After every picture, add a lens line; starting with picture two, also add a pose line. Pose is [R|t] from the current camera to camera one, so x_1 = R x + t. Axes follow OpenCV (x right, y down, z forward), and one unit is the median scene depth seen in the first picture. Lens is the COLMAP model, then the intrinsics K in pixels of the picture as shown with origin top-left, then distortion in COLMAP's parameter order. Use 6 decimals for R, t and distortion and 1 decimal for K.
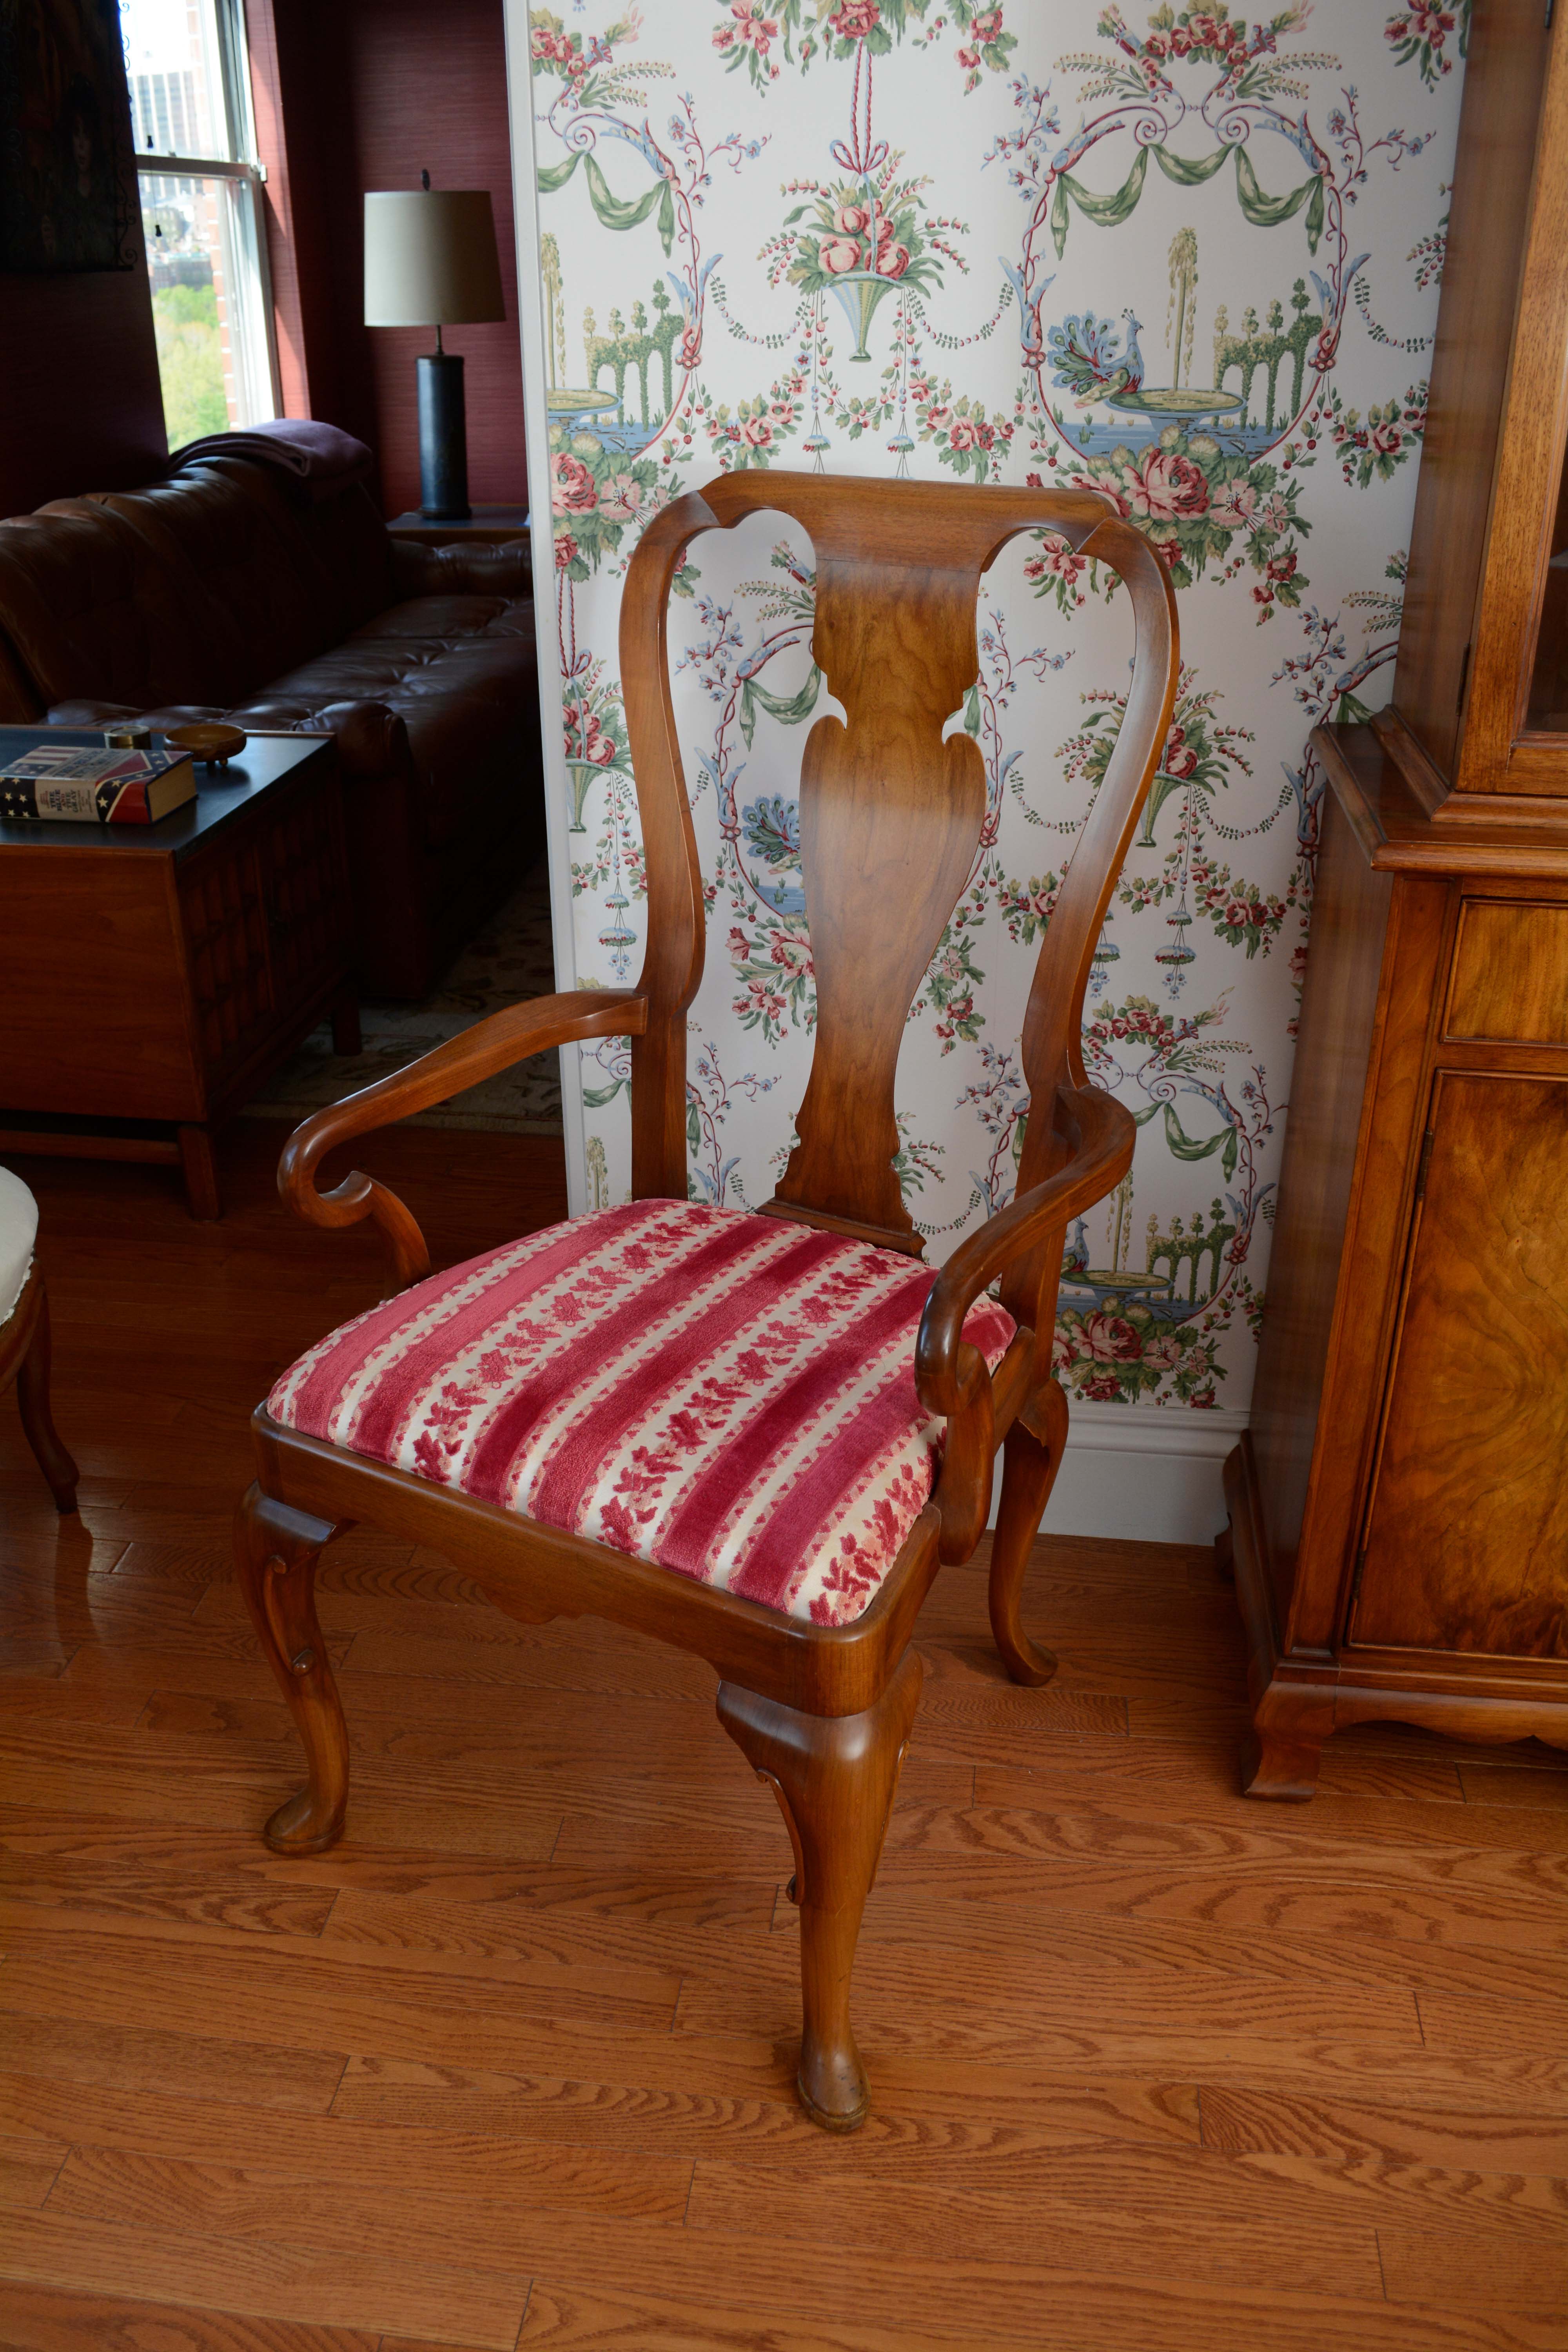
lens RADIAL K [[1876.4, 0, 749.2], [0, 1876.4, 1213.9], [0, 0, 1]] dist [-0.078906, 0.011572]
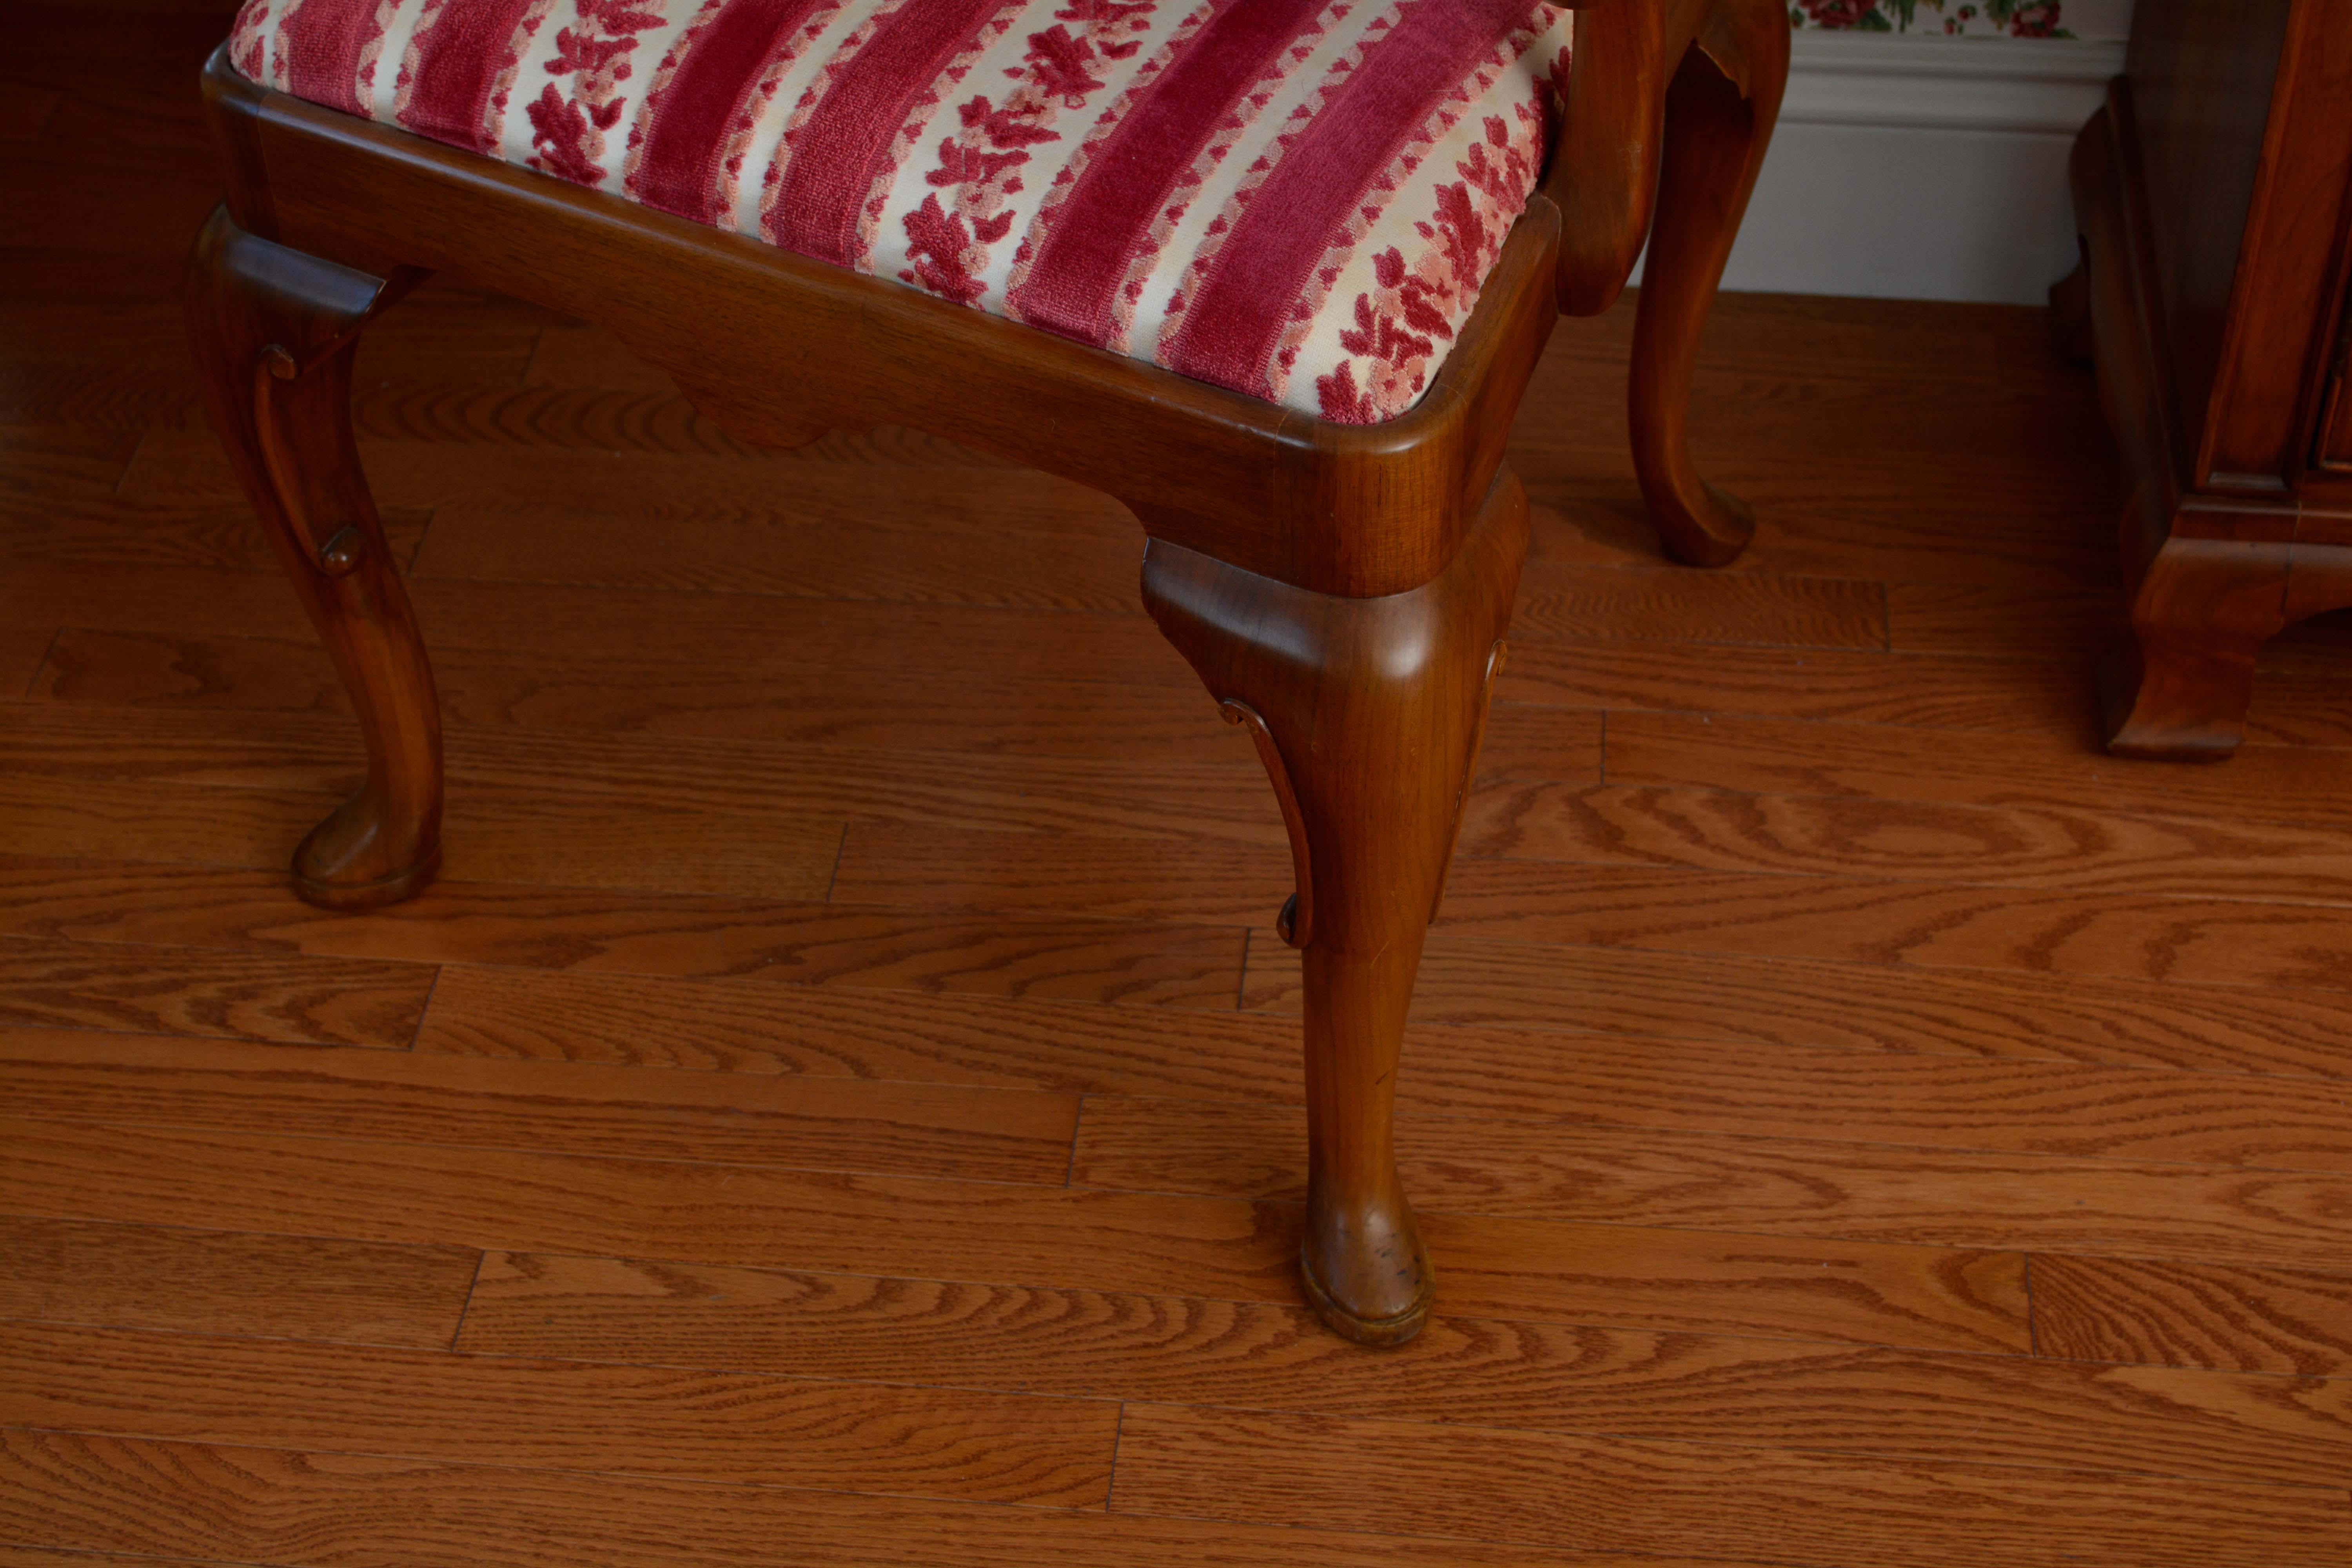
lens RADIAL K [[3452.4, 0, 1152.7], [0, 3452.4, 702.1], [0, 0, 1]] dist [-0.016928, 0.000000]
pose [[0.999510, -0.030406, 0.007453, -0.018535], [0.027444, 0.965556, 0.258743, 0.035617], [-0.015064, -0.258412, 0.965917, 0.041439]]
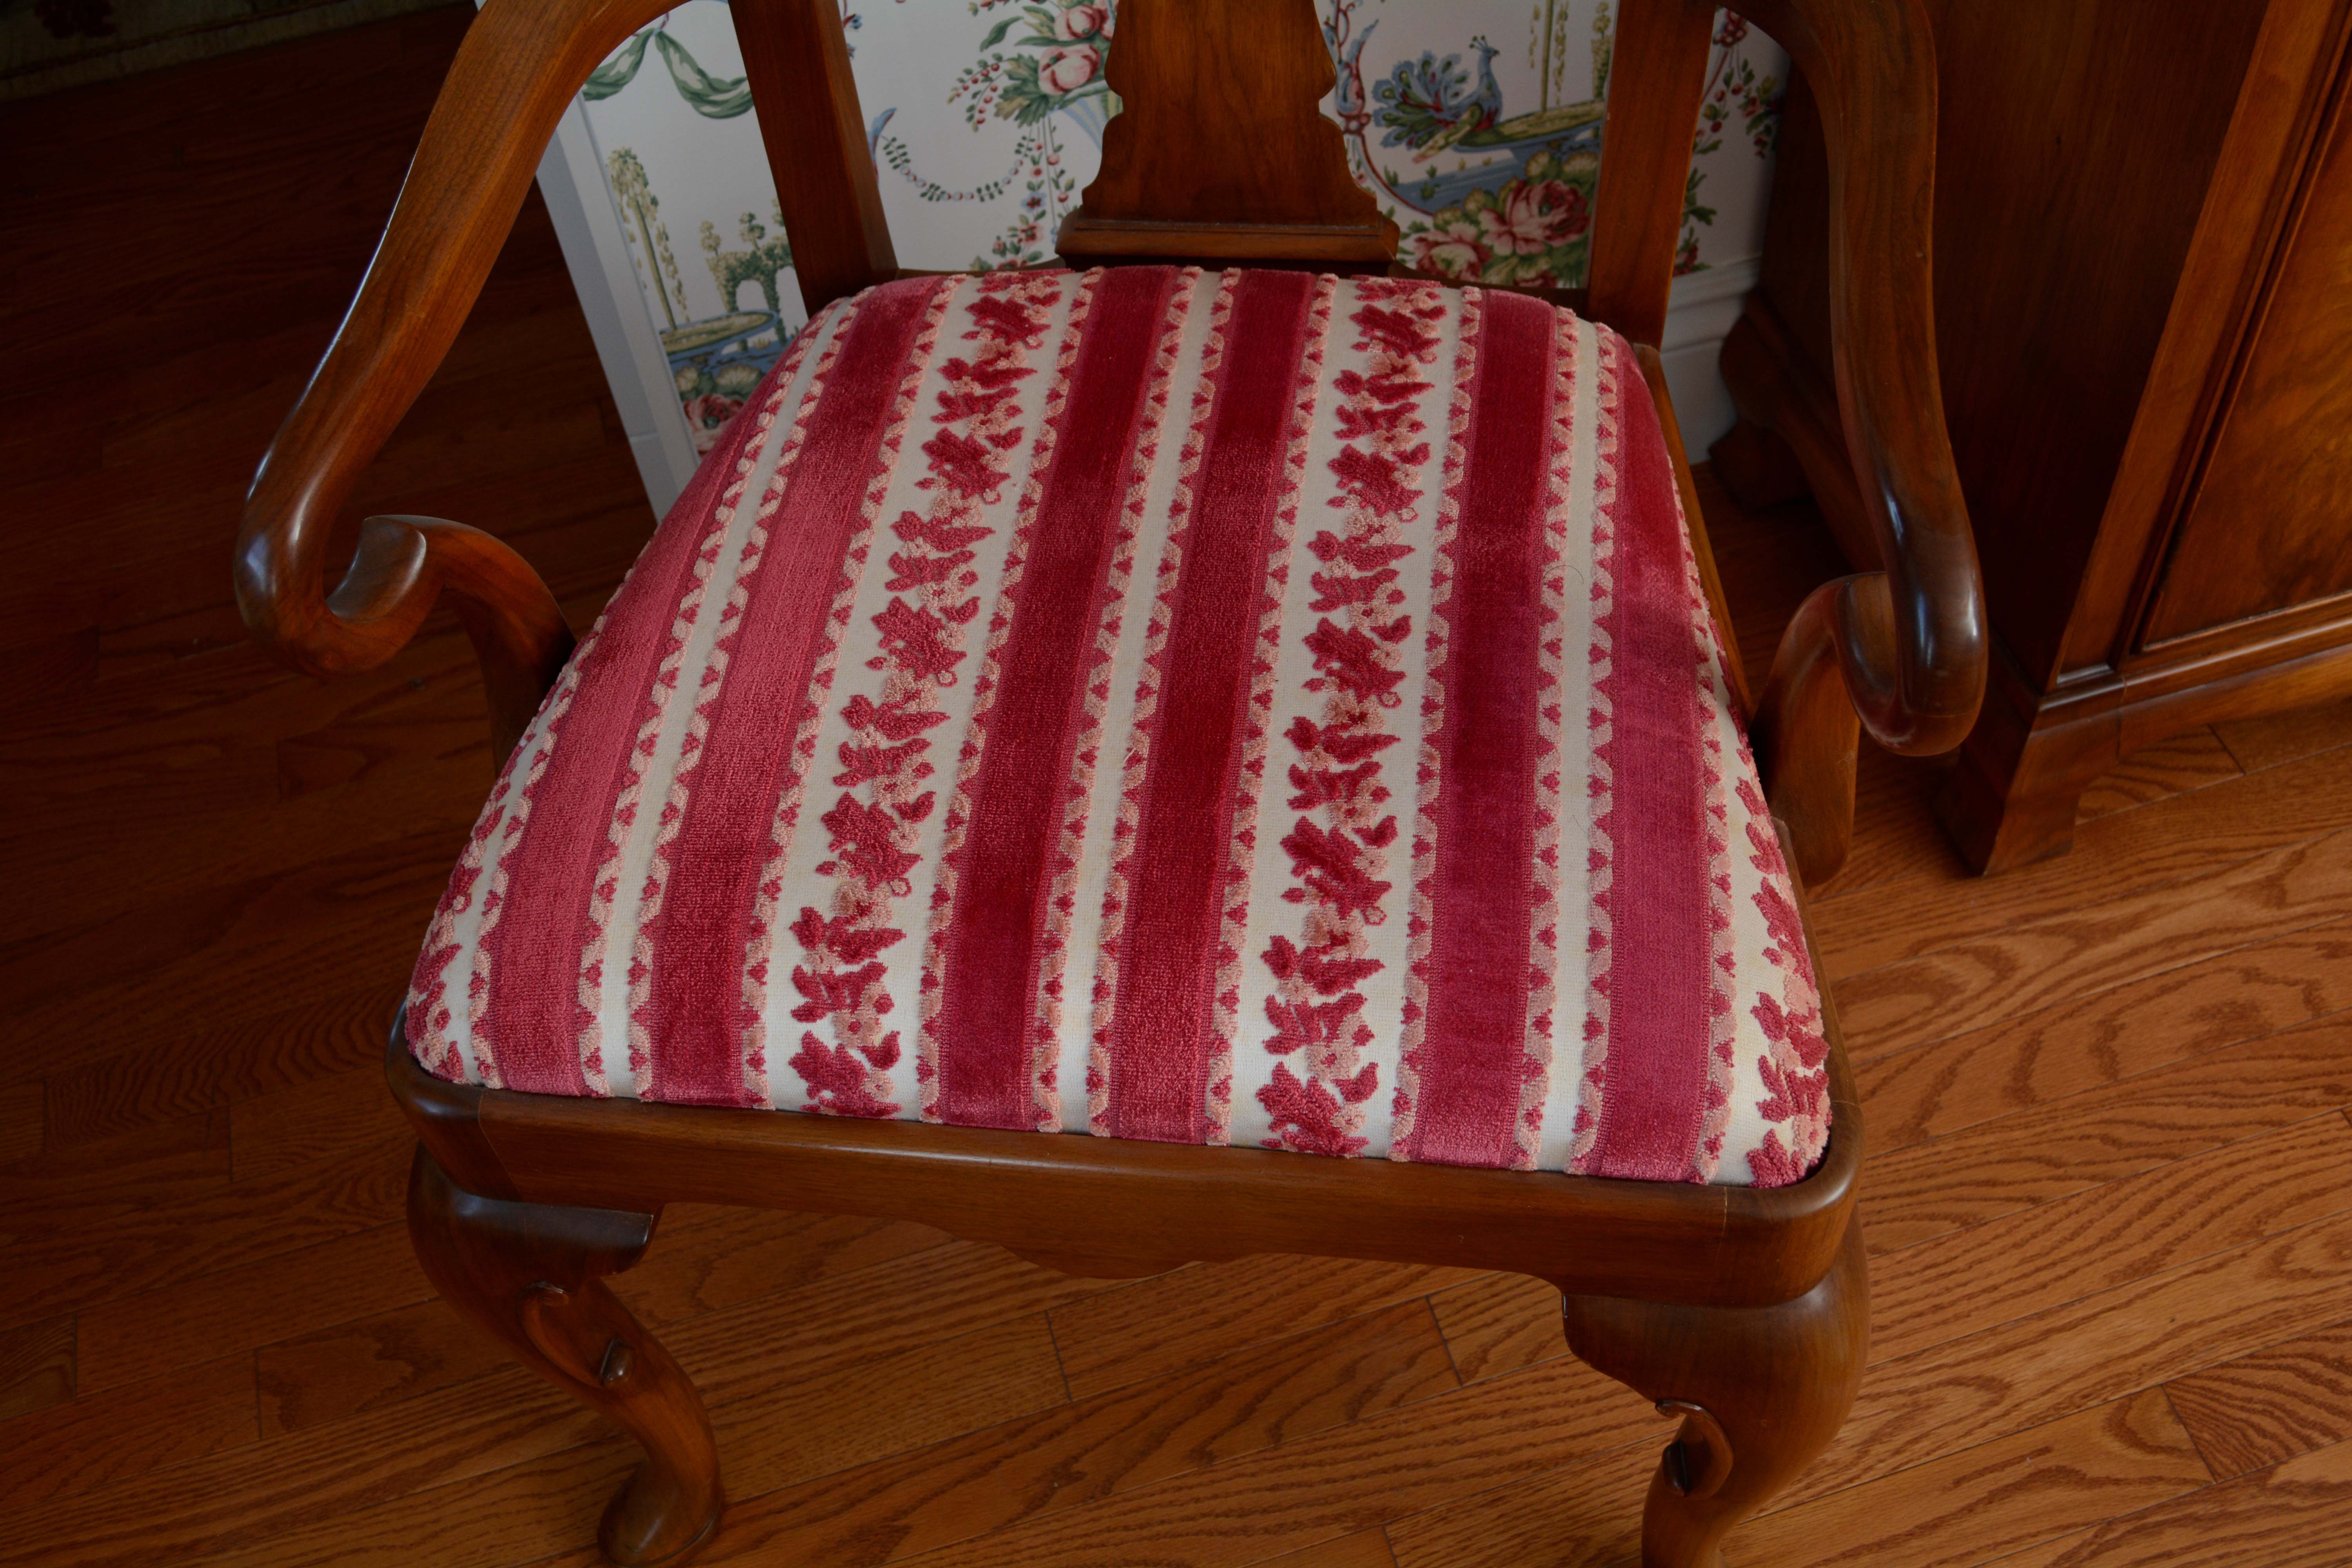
lens RADIAL K [[2266.0, 0, 1135.8], [0, 2266.0, 737.2], [0, 0, 1]] dist [-0.059719, 0.000000]
pose [[0.916060, -0.350906, 0.194162, -0.161724], [0.245628, 0.873636, 0.420032, -0.157405], [-0.317019, -0.337083, 0.886496, 0.425407]]
